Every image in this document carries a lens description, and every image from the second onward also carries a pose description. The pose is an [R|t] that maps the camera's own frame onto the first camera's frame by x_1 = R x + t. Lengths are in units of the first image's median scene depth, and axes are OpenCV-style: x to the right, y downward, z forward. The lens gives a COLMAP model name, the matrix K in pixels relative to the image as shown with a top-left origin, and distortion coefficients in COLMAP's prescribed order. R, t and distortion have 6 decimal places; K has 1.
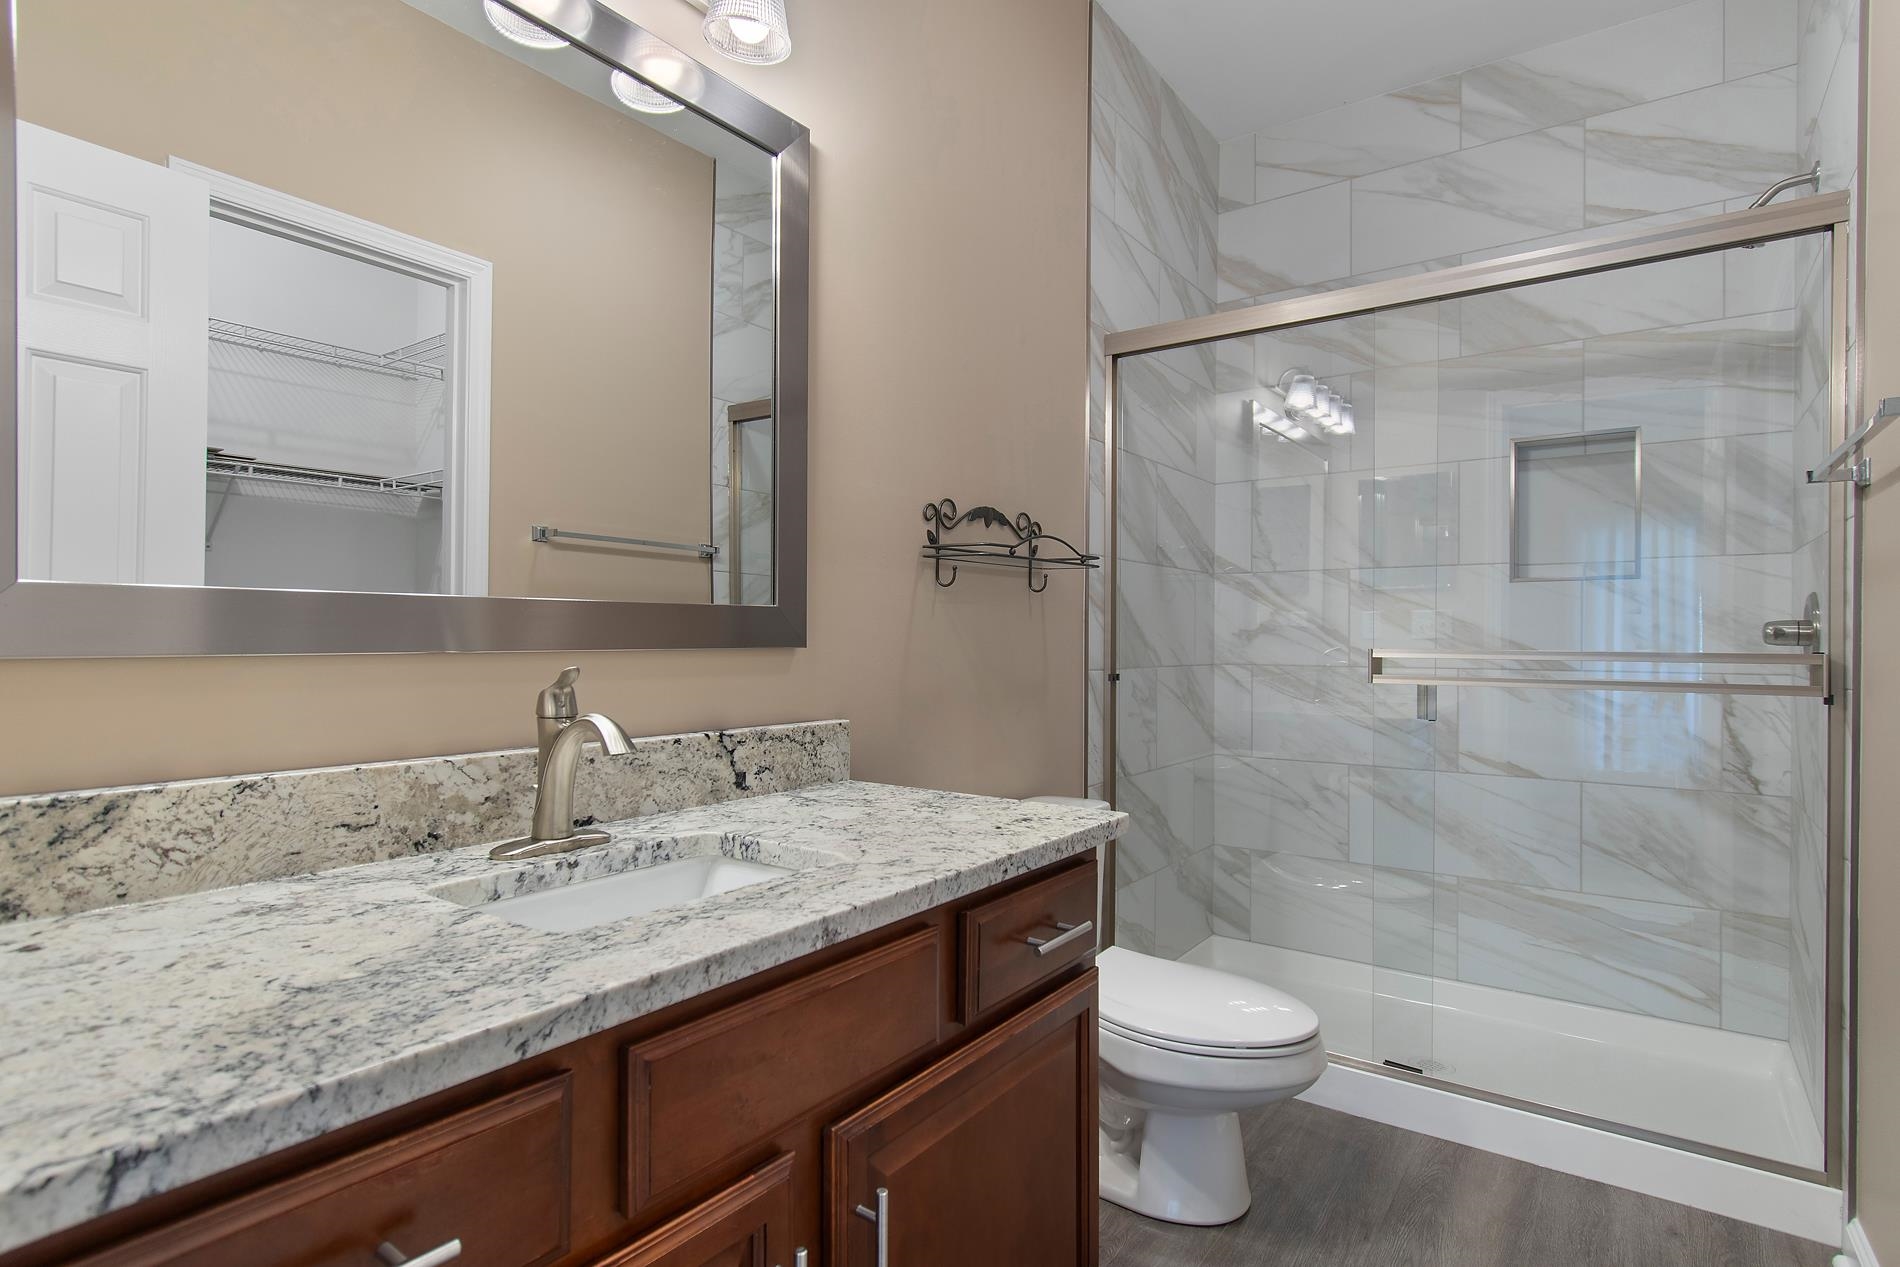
lens RADIAL K [[958.9, 0, 951.5], [0, 958.9, 631.0], [0, 0, 1]] dist [-0.001760, 0.000011]
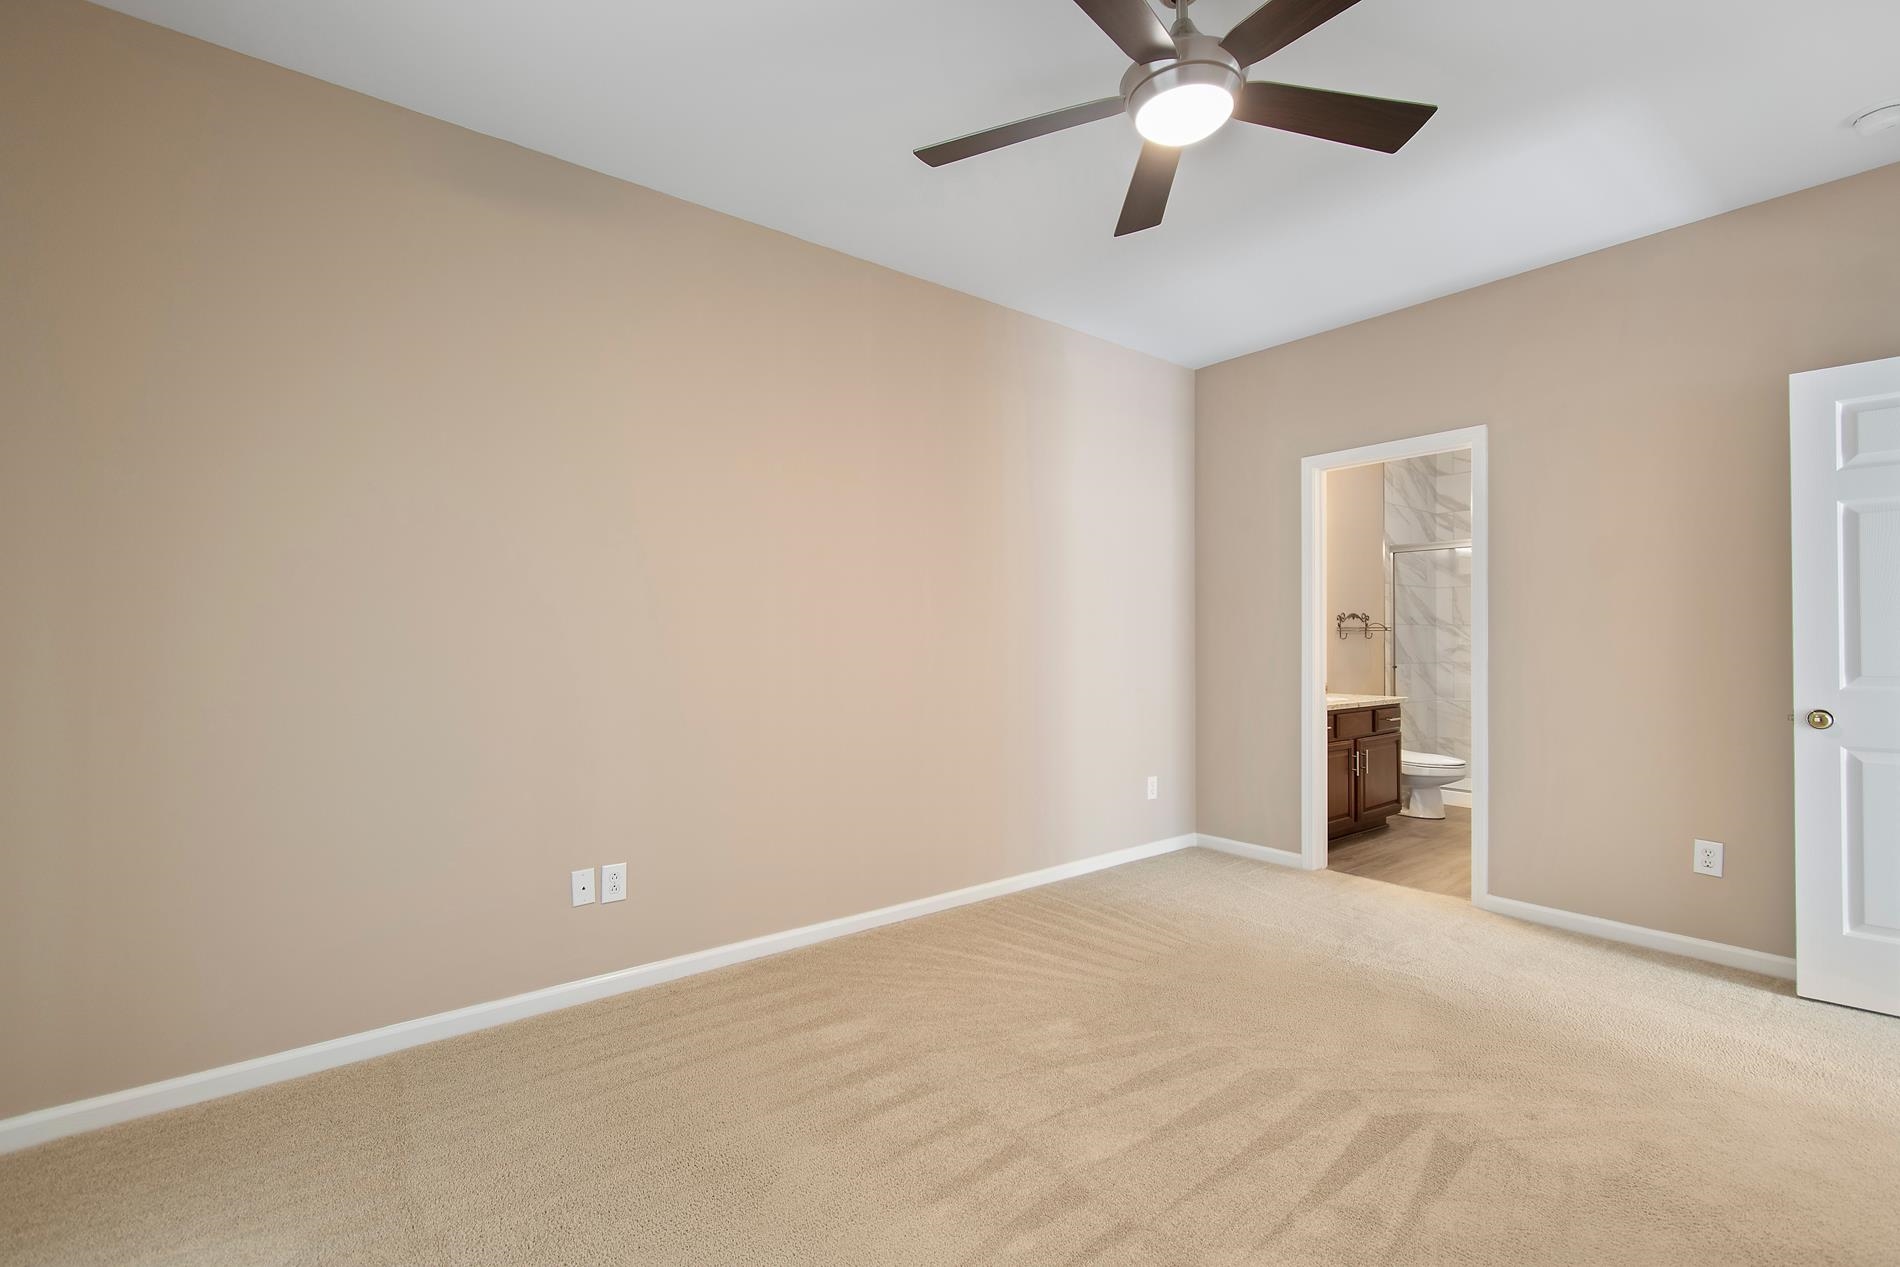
lens RADIAL K [[845.0, 0, 938.9], [0, 845.0, 633.6], [0, 0, 1]] dist [0.002383, -0.001009]
pose [[0.960559, -0.010562, -0.277876, -0.377224], [0.009940, 0.999944, -0.003649, -0.048067], [0.277899, 0.000743, 0.960610, -1.558341]]
